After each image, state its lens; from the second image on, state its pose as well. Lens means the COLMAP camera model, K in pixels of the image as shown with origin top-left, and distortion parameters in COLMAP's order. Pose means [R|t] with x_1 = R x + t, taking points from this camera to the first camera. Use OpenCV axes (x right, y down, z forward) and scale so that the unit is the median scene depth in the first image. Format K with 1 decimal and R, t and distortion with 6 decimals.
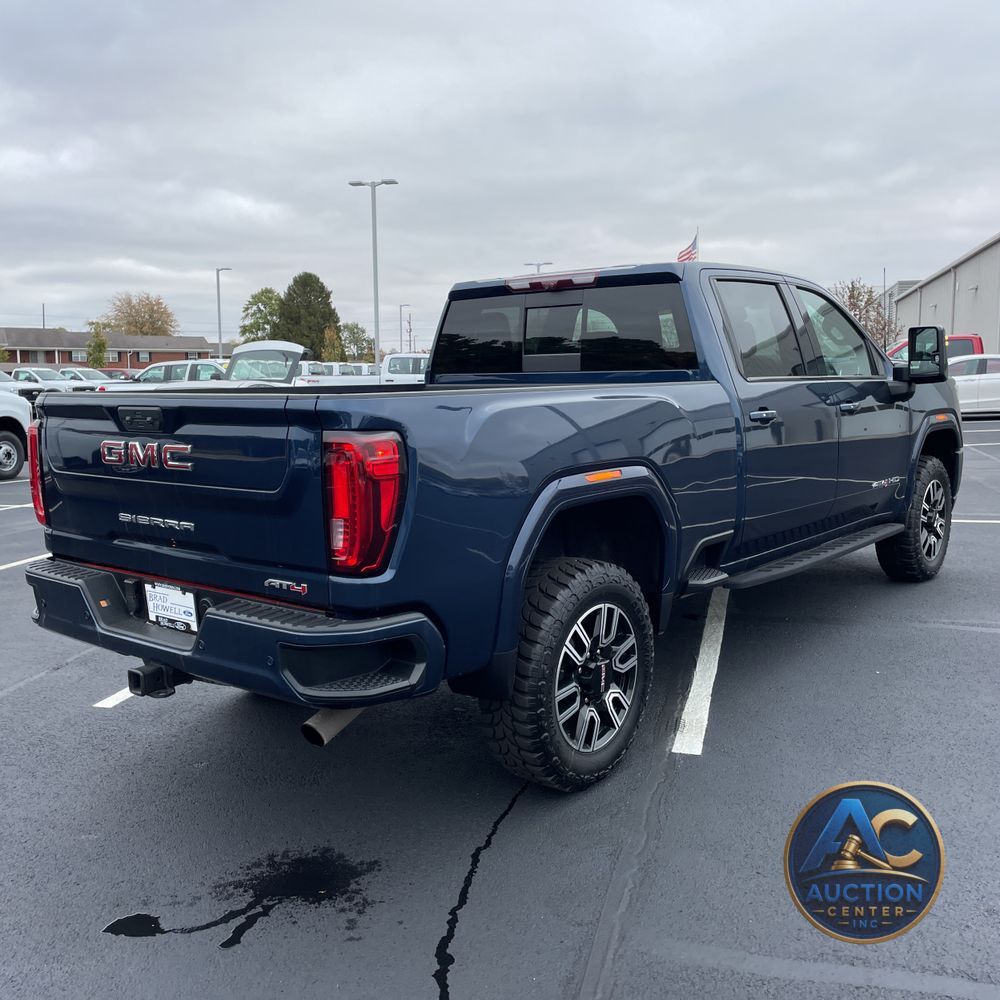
lens RADIAL K [[1009.9, 0, 500.0], [0, 1009.9, 500.0], [0, 0, 1]] dist [0.104364, -0.135046]
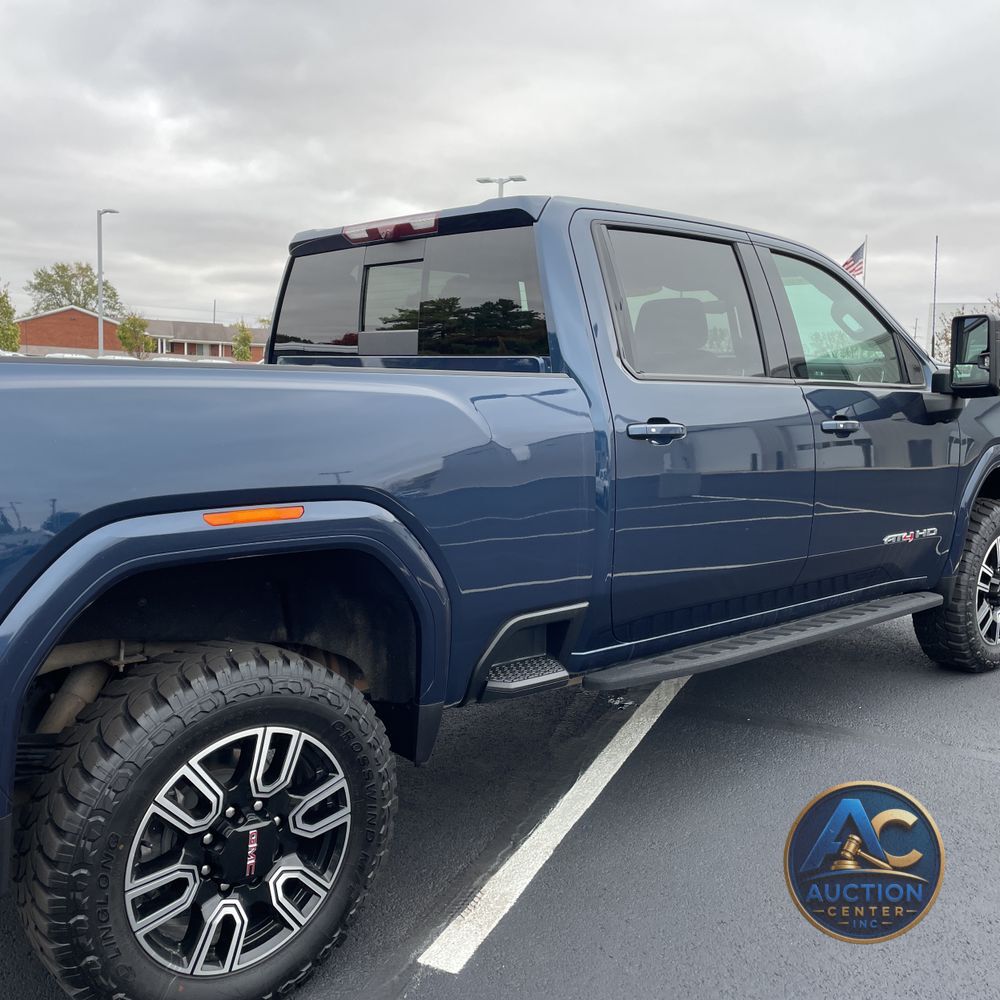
lens RADIAL K [[1009.9, 0, 500.0], [0, 1009.9, 500.0], [0, 0, 1]] dist [0.104364, -0.135046]
pose [[0.987622, 0.056405, -0.146358, 0.295214], [-0.057340, 0.998352, -0.002170, -0.035723], [0.145995, 0.010535, 0.989229, 0.385017]]
